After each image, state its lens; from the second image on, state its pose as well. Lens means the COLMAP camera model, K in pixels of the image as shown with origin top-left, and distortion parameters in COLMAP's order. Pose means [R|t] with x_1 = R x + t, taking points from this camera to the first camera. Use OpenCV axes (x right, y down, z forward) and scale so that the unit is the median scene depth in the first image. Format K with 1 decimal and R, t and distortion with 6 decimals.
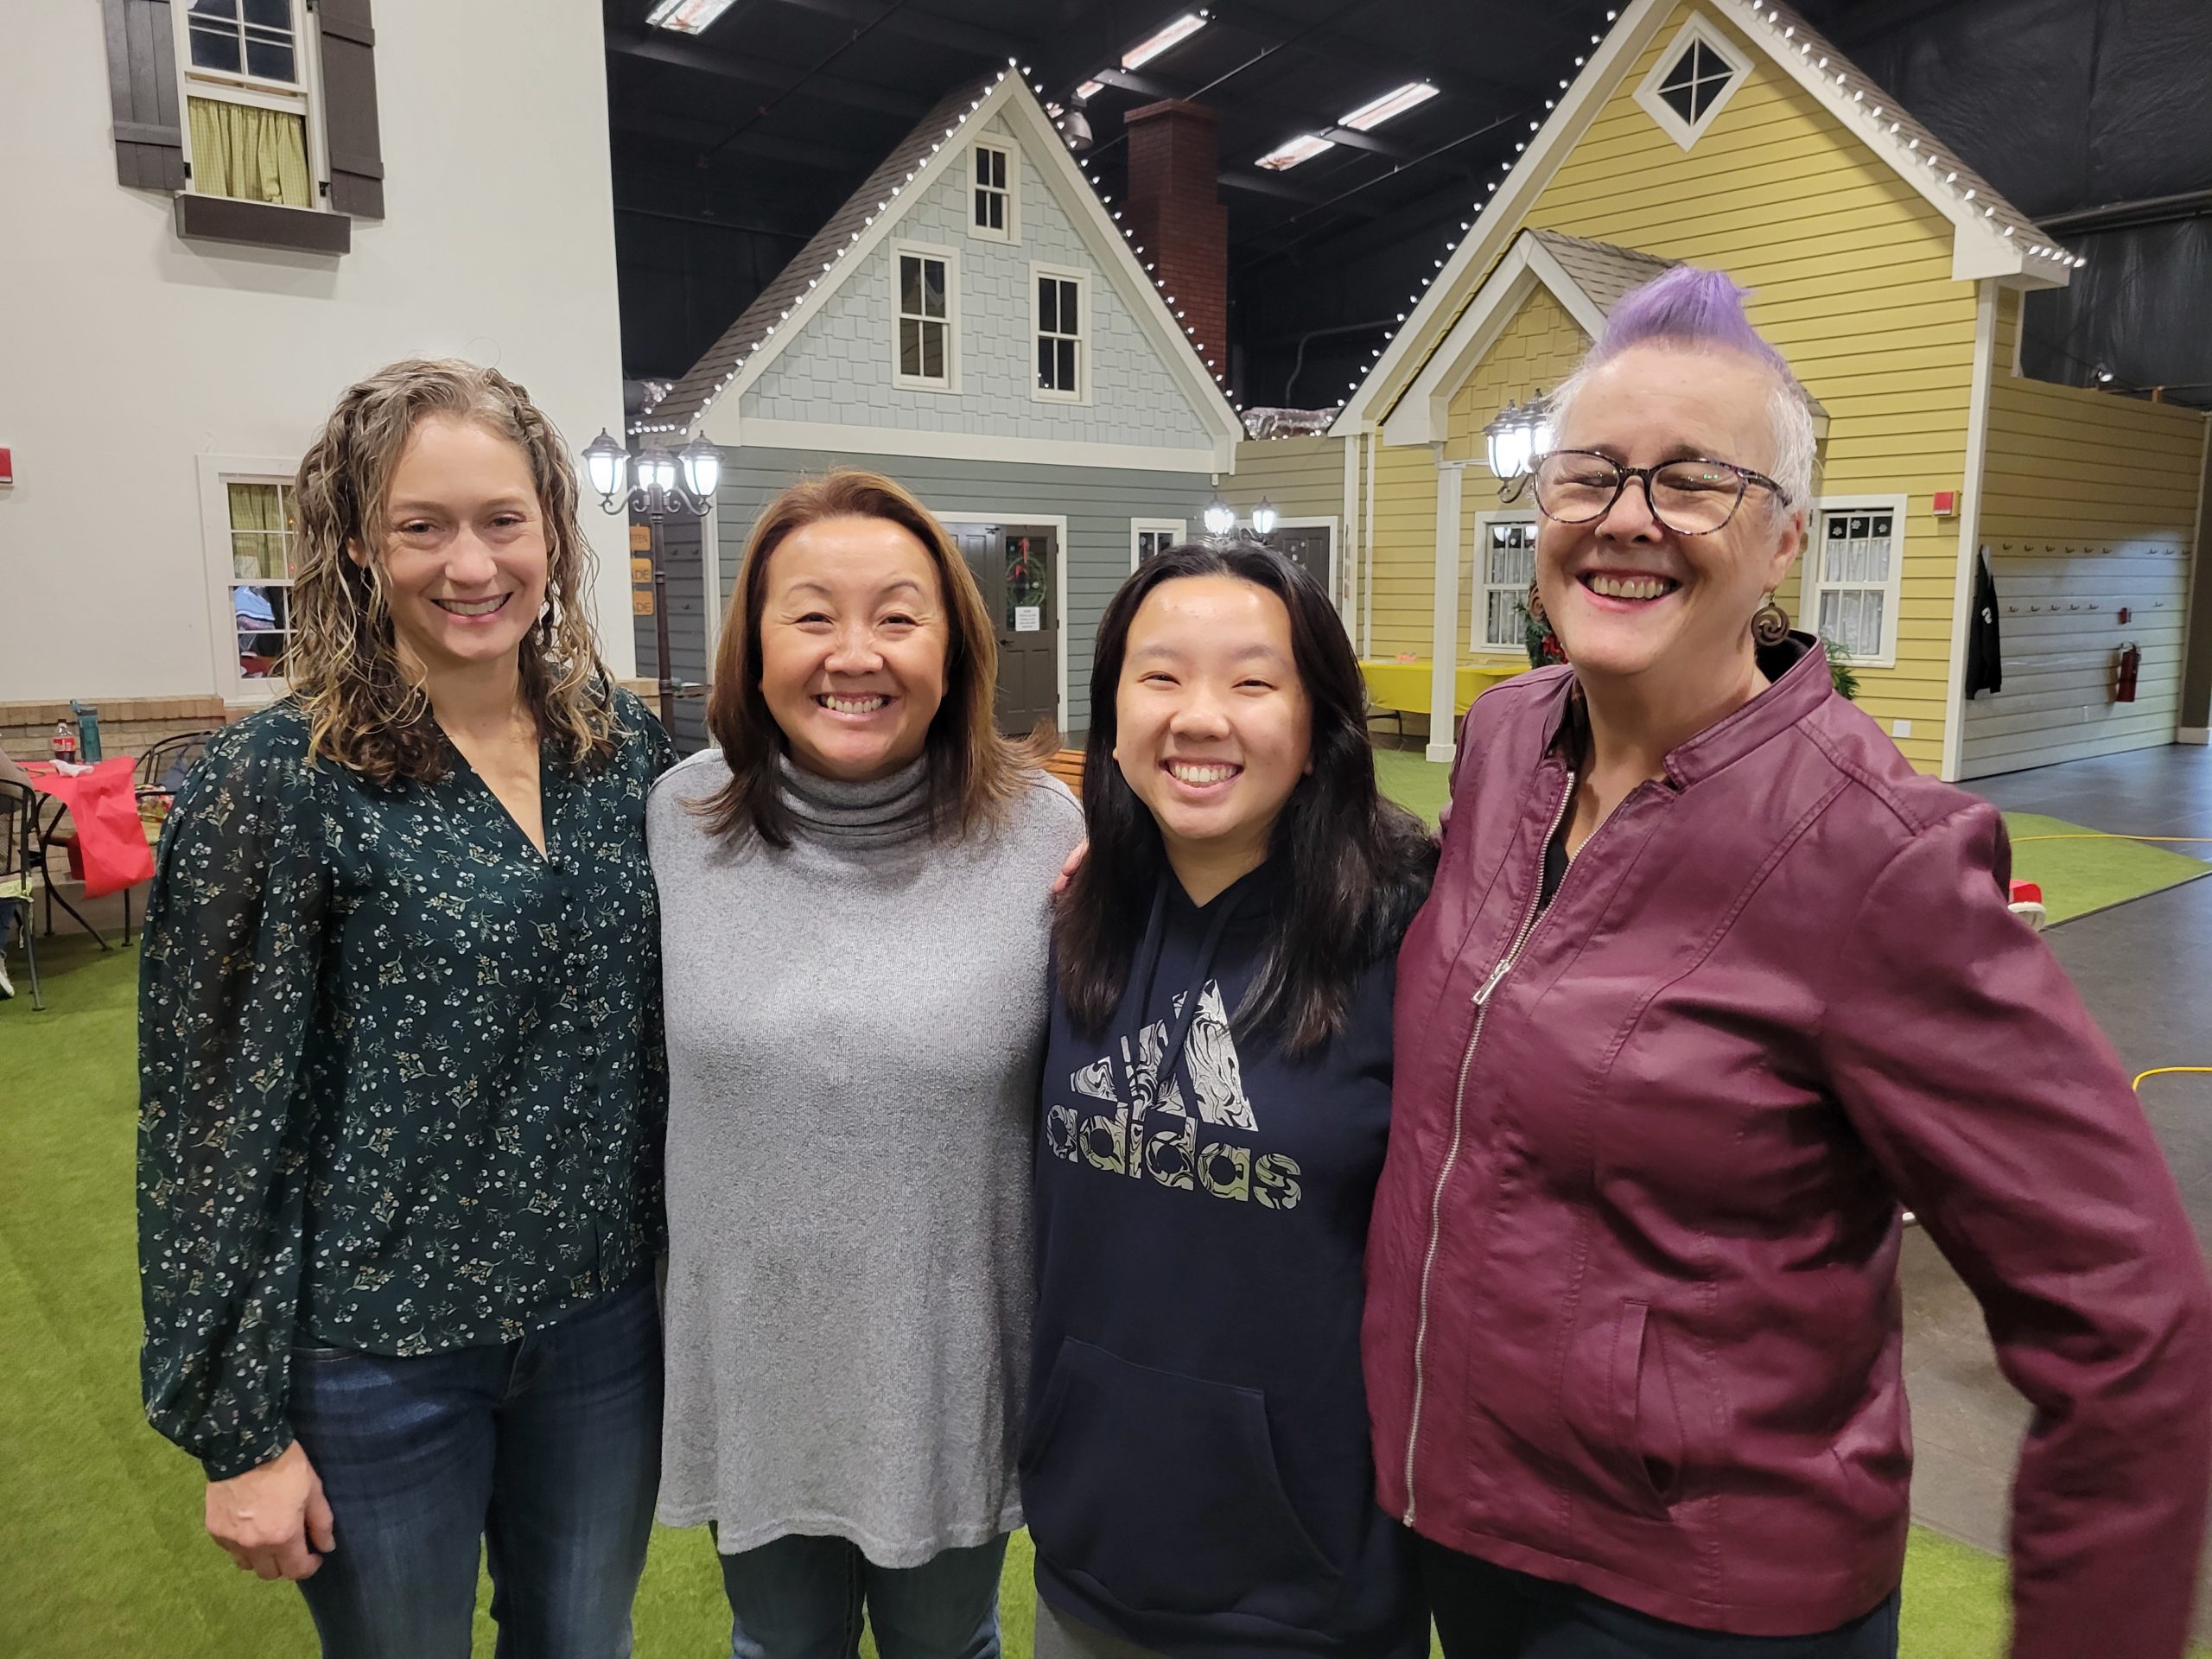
lens RADIAL K [[1665.1, 0, 1103.9], [0, 1665.1, 822.5], [0, 0, 1]] dist [0.036641, -0.008149]
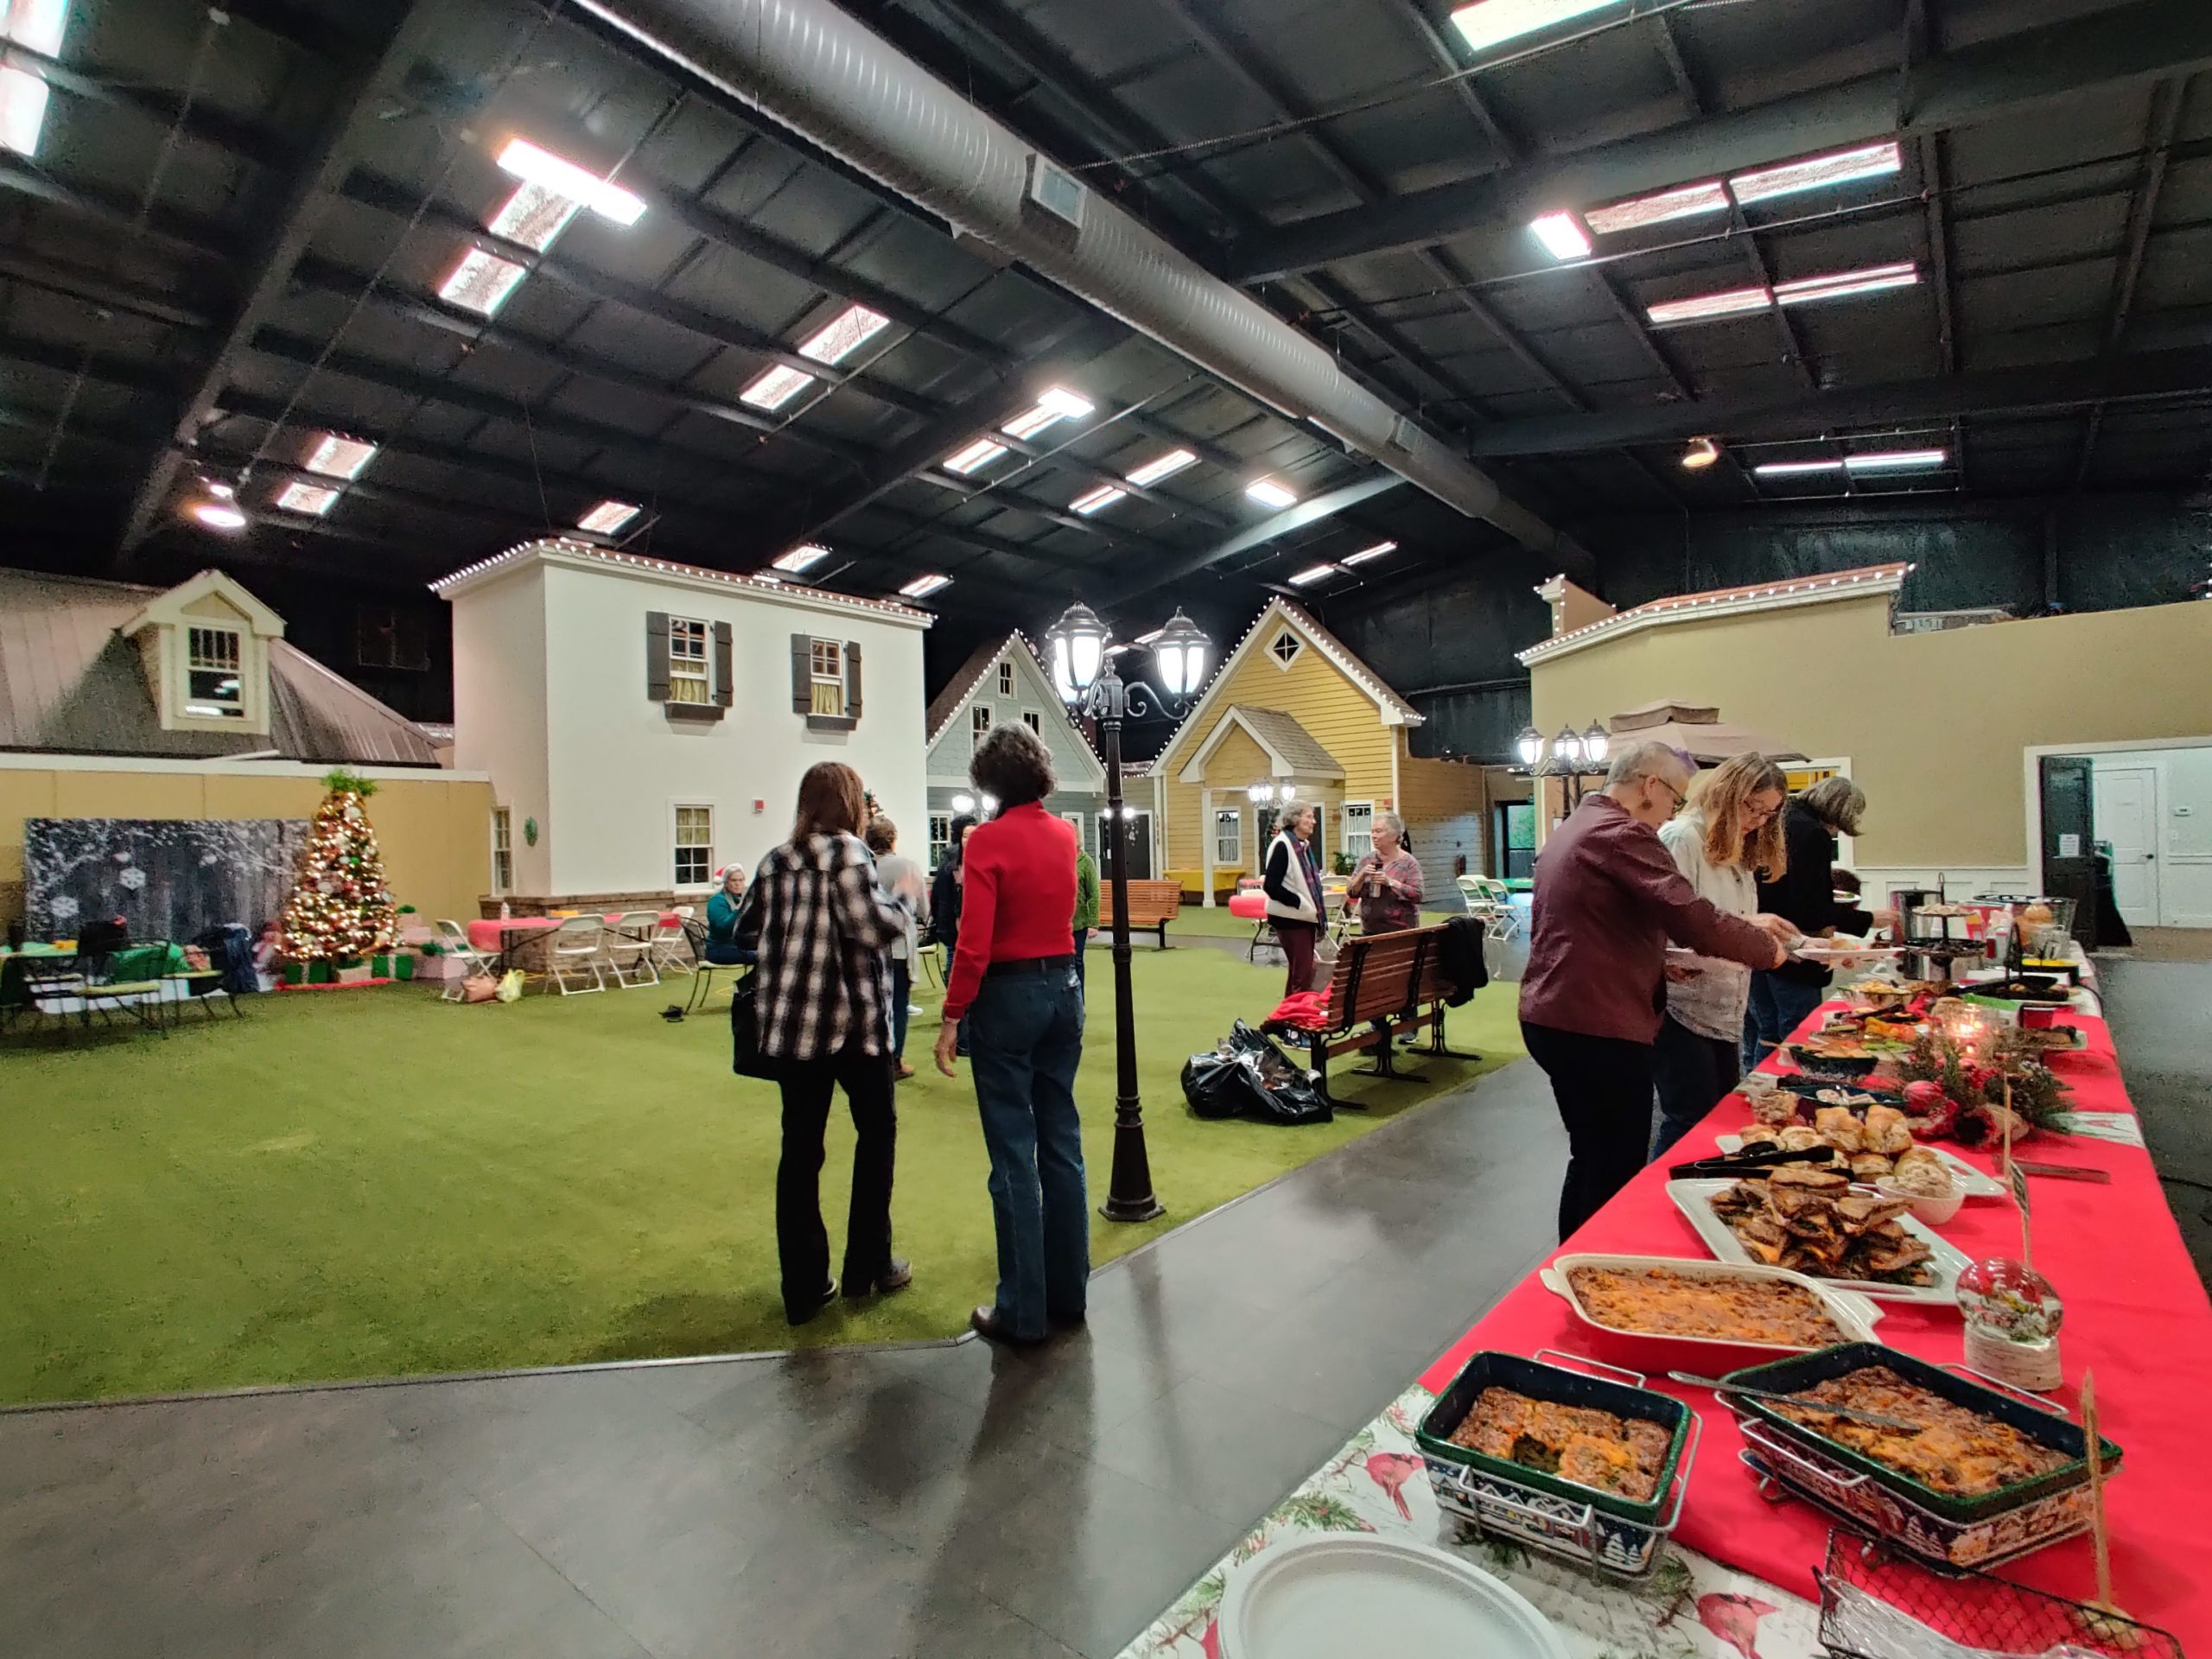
lens RADIAL K [[893.4, 0, 1125.1], [0, 893.4, 831.1], [0, 0, 1]] dist [-0.003647, -0.000130]
pose [[0.988717, -0.021246, 0.148278, -0.109804], [0.044219, 0.987173, -0.153405, 0.047280], [-0.143117, 0.158231, 0.976975, -0.280675]]
